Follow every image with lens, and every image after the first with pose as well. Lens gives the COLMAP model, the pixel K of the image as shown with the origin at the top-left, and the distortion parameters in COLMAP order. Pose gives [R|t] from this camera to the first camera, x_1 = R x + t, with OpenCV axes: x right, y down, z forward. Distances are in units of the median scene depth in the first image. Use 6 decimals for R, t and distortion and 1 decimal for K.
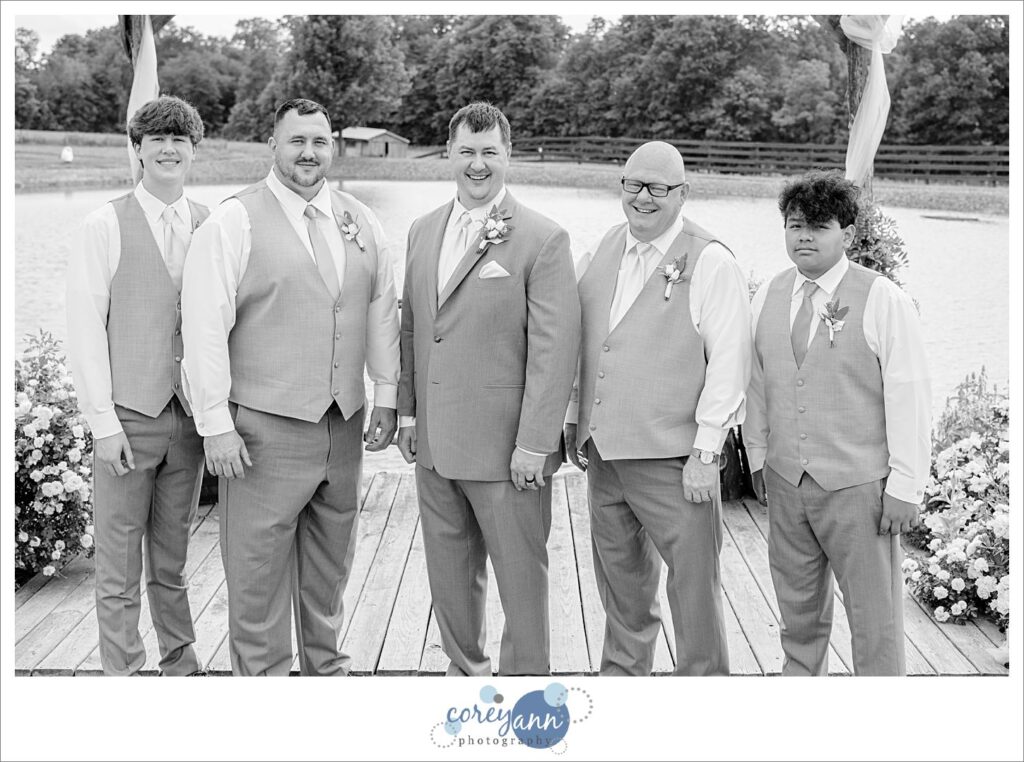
lens RADIAL K [[1600.6, 0, 505.8], [0, 1600.6, 379.4], [0, 0, 1]] dist [-0.005581, -0.020860]
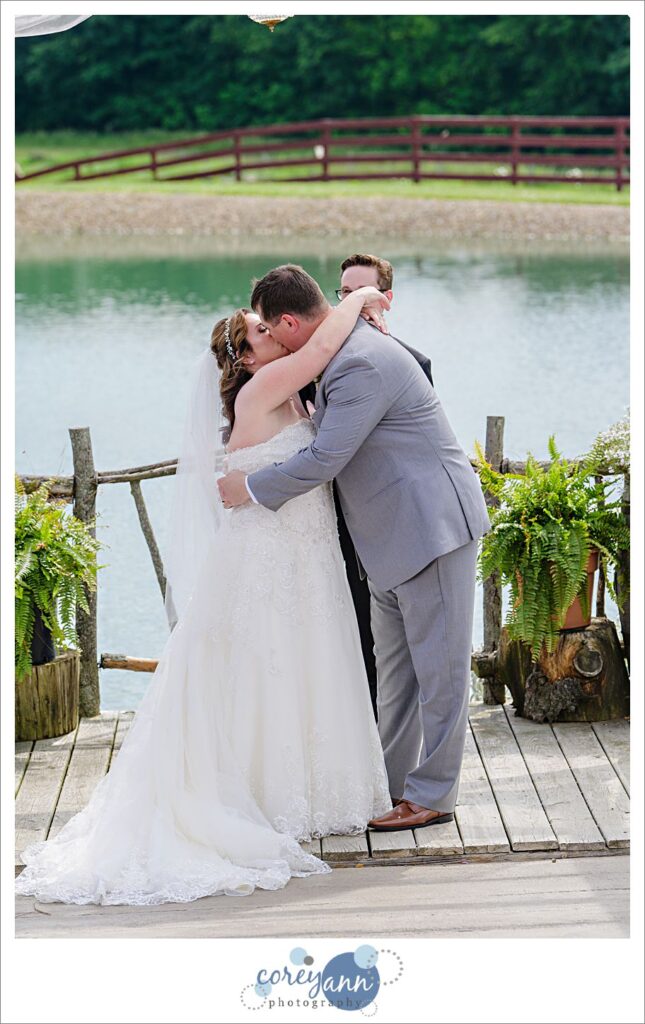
lens RADIAL K [[5307.1, 0, 322.5], [0, 5307.1, 512.0], [0, 0, 1]] dist [0.075027, -1.831615]
pose [[0.998952, -0.040871, 0.020582, -0.006734], [0.042027, 0.997355, -0.059306, 0.020892], [-0.018103, 0.060109, 0.998028, -0.250293]]
